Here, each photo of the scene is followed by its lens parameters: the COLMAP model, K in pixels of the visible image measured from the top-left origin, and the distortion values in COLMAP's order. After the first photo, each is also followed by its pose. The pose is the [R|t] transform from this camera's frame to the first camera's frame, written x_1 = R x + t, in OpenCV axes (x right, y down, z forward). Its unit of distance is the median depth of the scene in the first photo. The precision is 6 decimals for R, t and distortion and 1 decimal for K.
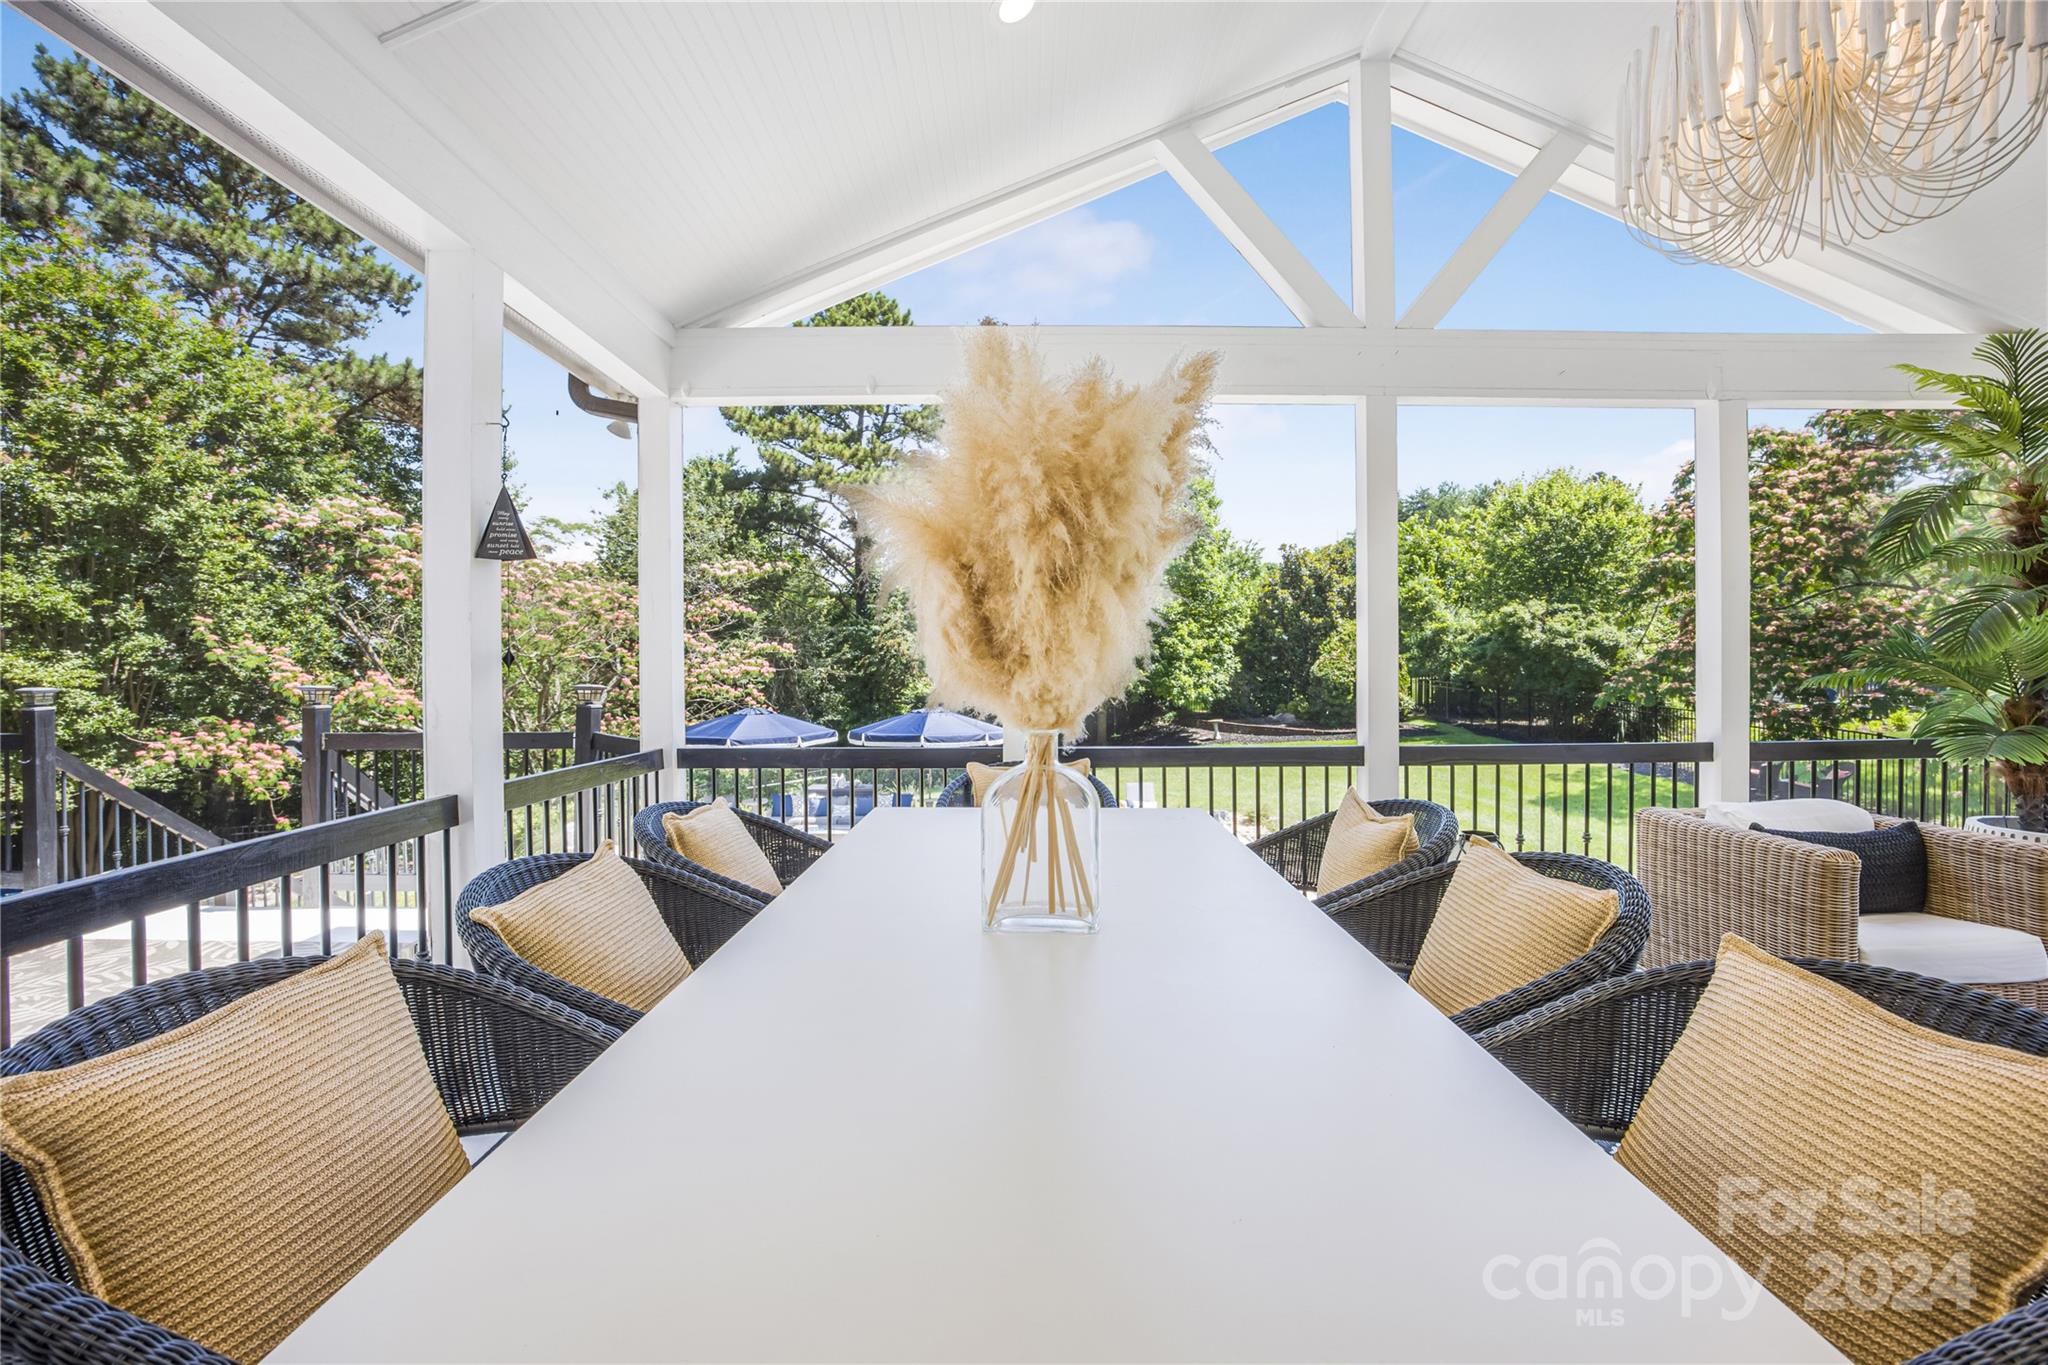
lens RADIAL K [[842.7, 0, 1063.5], [0, 842.7, 669.8], [0, 0, 1]] dist [-0.027693, 0.000696]
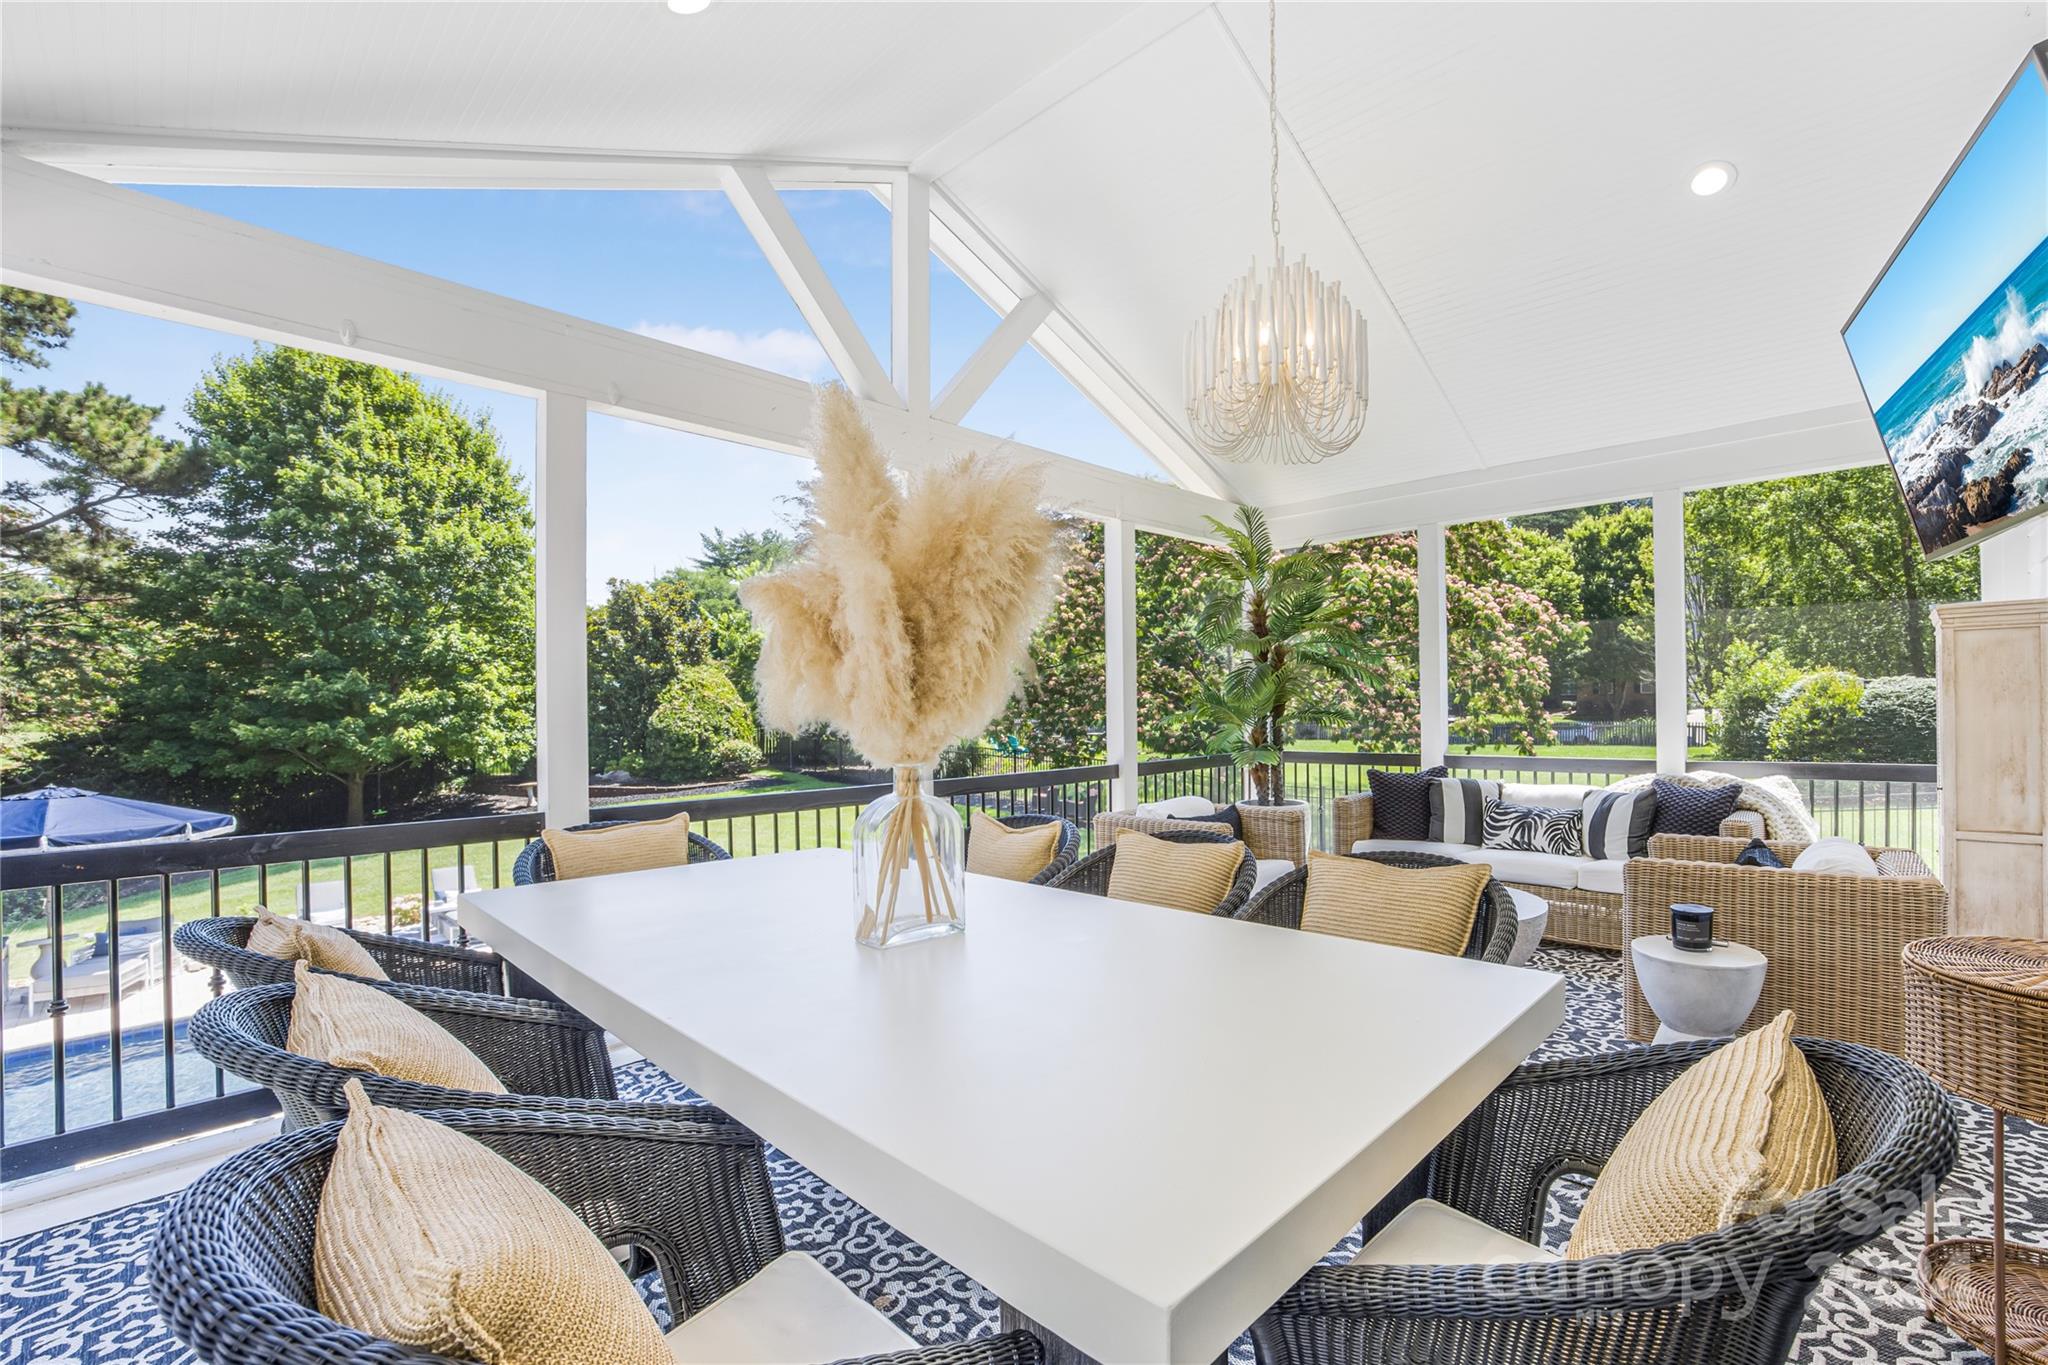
lens RADIAL K [[877.0, 0, 1109.7], [0, 877.0, 715.9], [0, 0, 1]] dist [-0.001294, -0.000154]
pose [[0.684367, -0.010959, 0.729055, -0.065066], [0.014614, 0.999892, 0.001312, 0.000667], [-0.728991, 0.009756, 0.684453, -0.001639]]
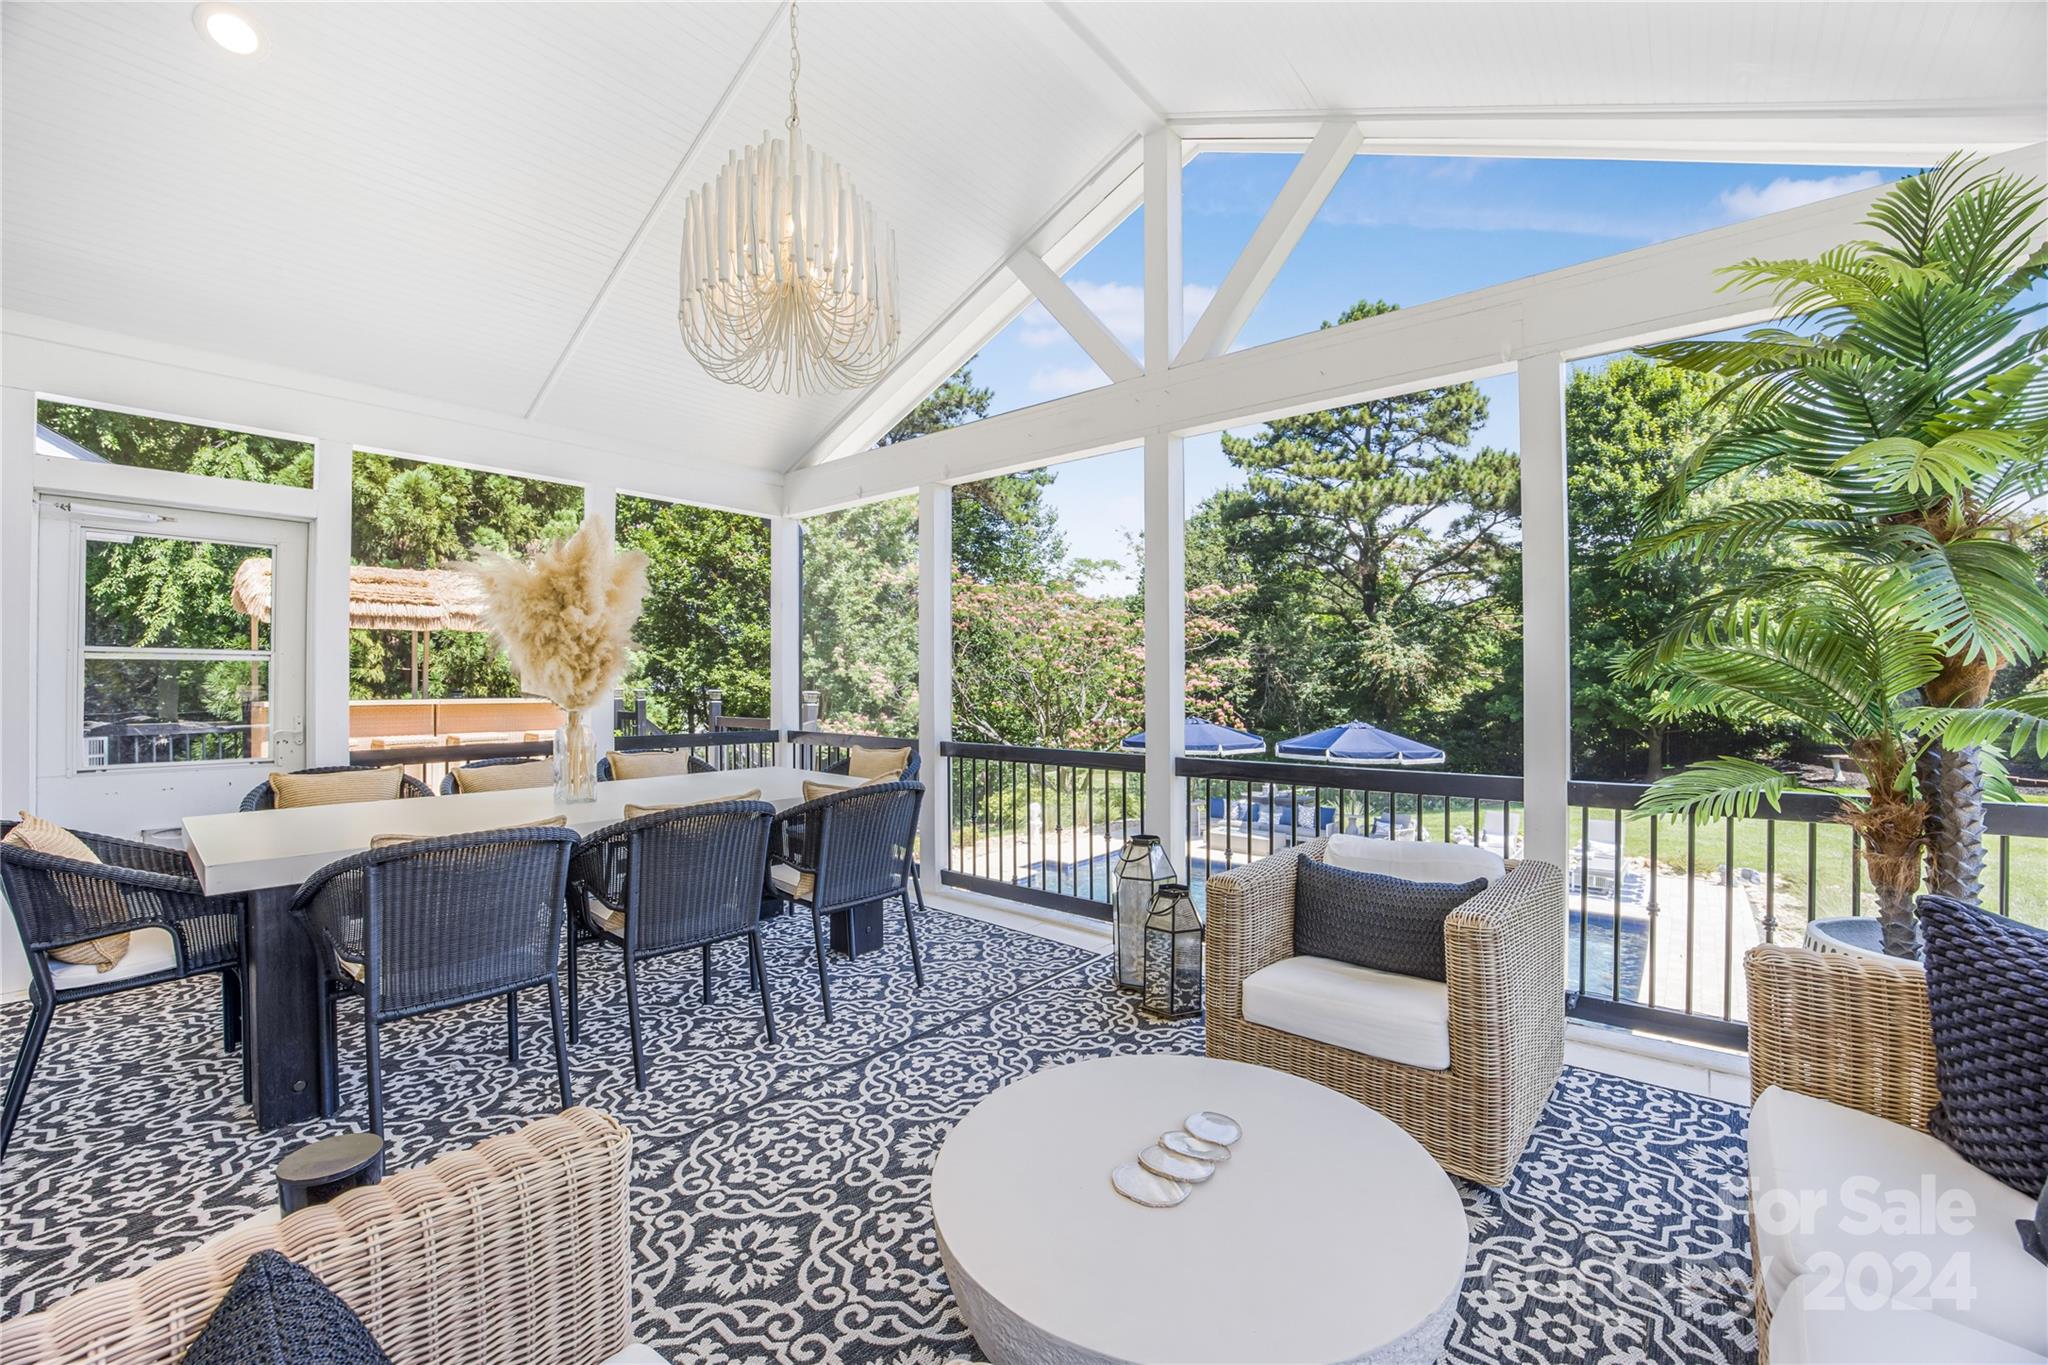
lens RADIAL K [[842.7, 0, 1063.5], [0, 842.7, 669.8], [0, 0, 1]] dist [-0.027693, 0.000696]
pose [[0.786018, -0.004769, -0.618185, 0.133598], [-0.006279, 0.999857, -0.015697, -0.000074], [0.618172, 0.016220, 0.785876, 0.007423]]
